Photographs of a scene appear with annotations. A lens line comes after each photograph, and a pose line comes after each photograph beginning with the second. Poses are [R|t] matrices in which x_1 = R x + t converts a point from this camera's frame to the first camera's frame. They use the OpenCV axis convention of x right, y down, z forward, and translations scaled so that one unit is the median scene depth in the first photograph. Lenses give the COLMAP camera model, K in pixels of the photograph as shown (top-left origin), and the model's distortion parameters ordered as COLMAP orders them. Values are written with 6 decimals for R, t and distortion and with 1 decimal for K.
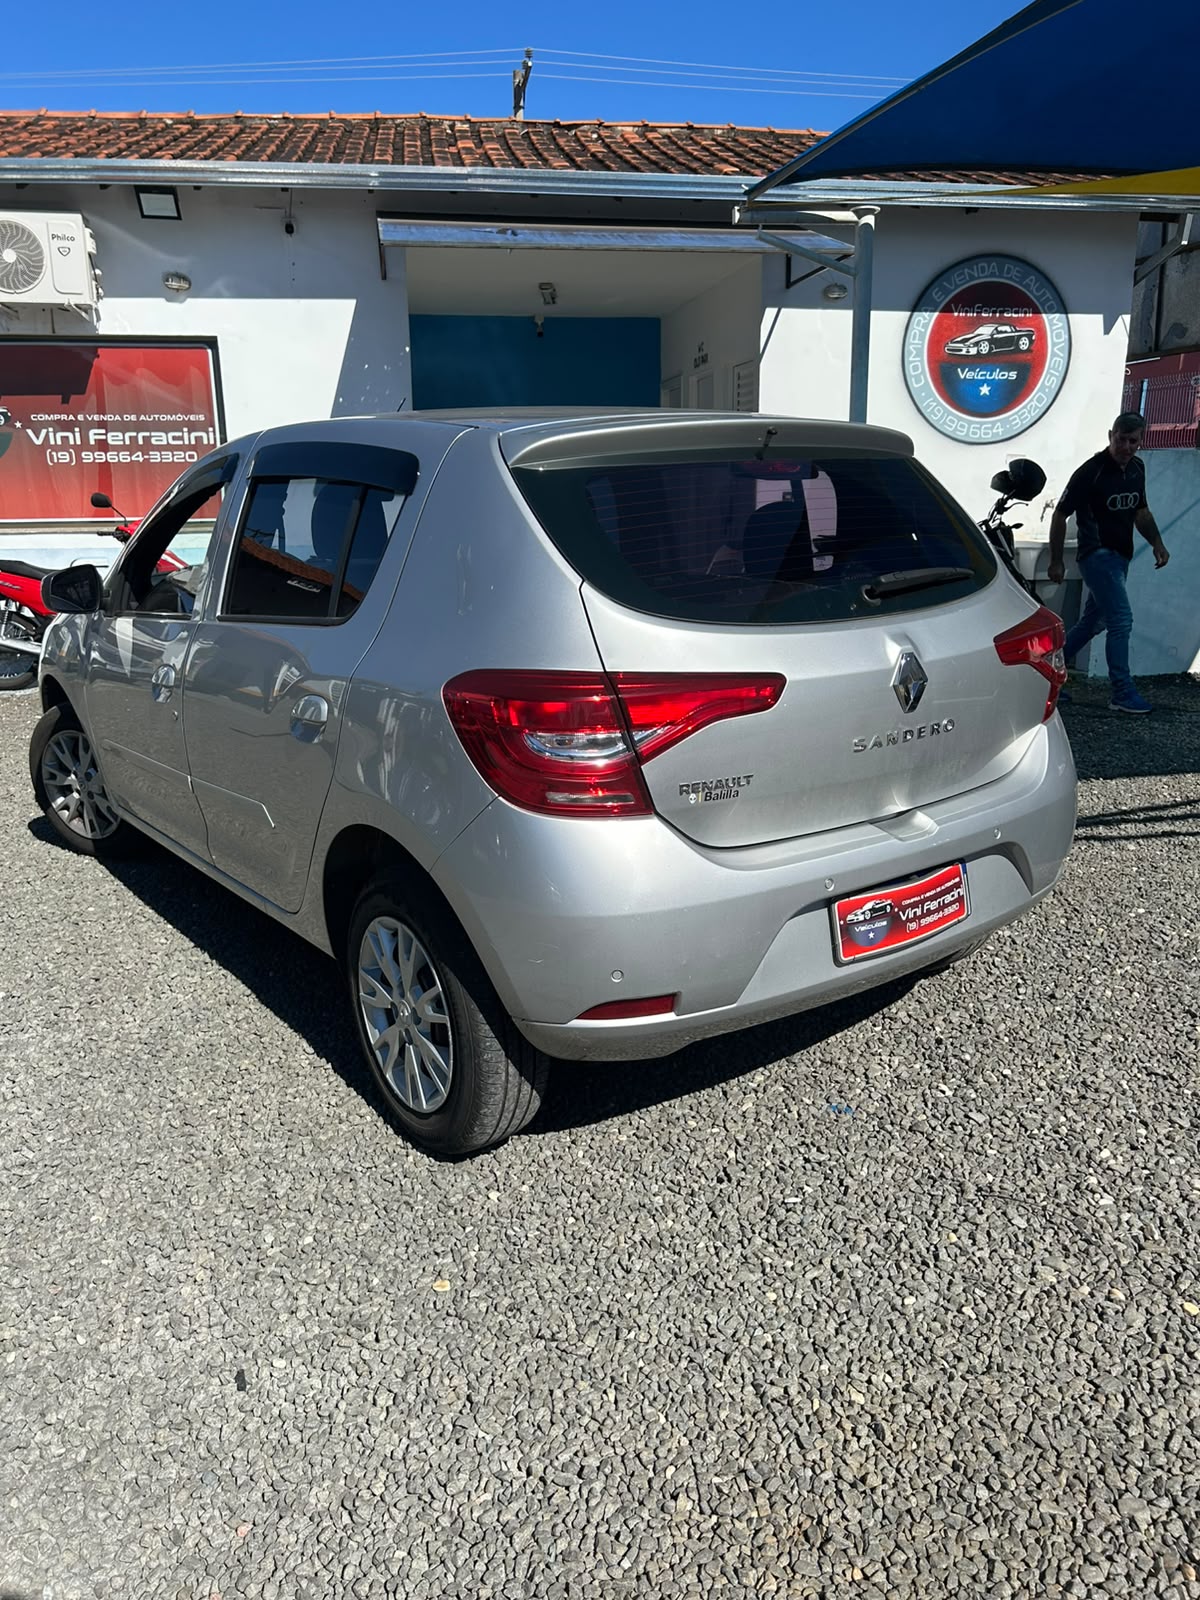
lens RADIAL K [[1202.0, 0, 598.3], [0, 1202.0, 795.9], [0, 0, 1]] dist [0.047443, -0.056268]
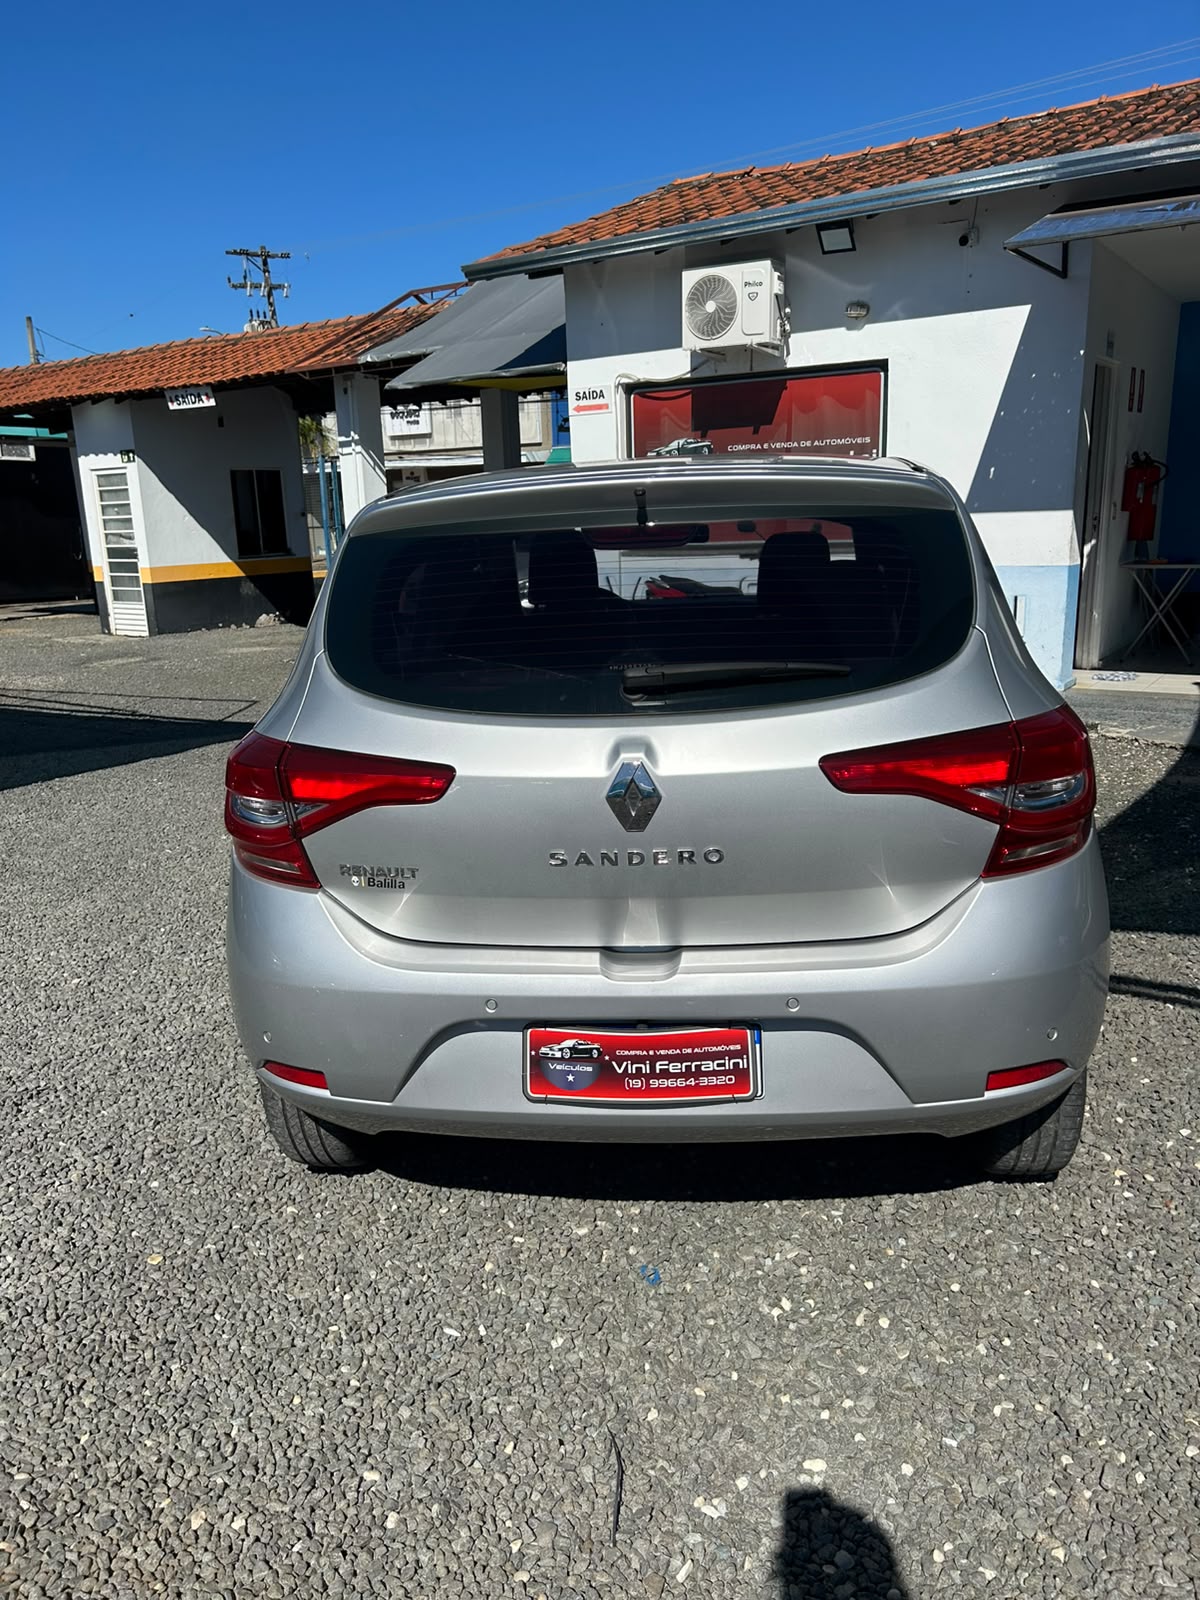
lens RADIAL K [[1226.6, 0, 596.5], [0, 1226.6, 790.8], [0, 0, 1]] dist [0.009338, -0.000195]
pose [[0.744362, 0.138058, -0.653349, 0.238045], [-0.143659, 0.988593, 0.045227, -0.039466], [0.652141, 0.060194, 0.755705, 0.101327]]
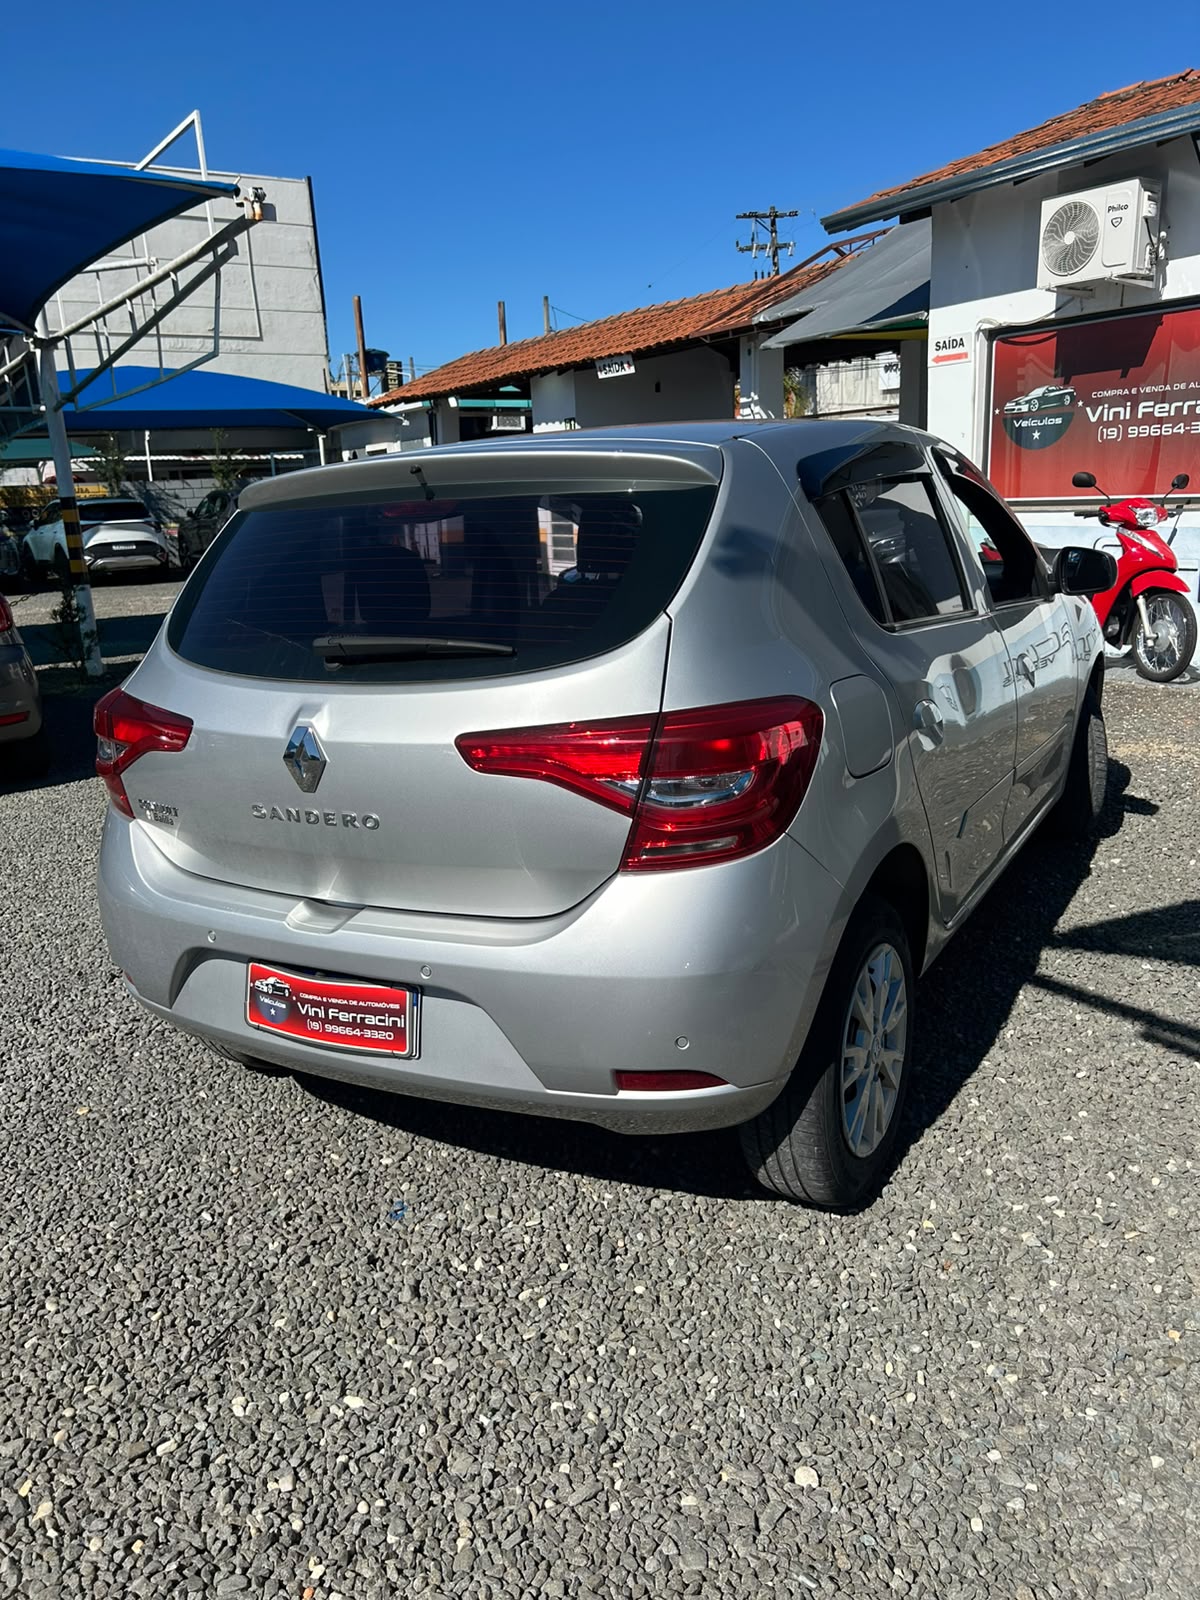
lens RADIAL K [[1202.0, 0, 598.3], [0, 1202.0, 795.9], [0, 0, 1]] dist [0.047443, -0.056268]
pose [[0.422120, 0.217401, -0.880086, 0.343061], [-0.183737, 0.971187, 0.151779, -0.072842], [0.887725, 0.097635, 0.449902, 0.237033]]
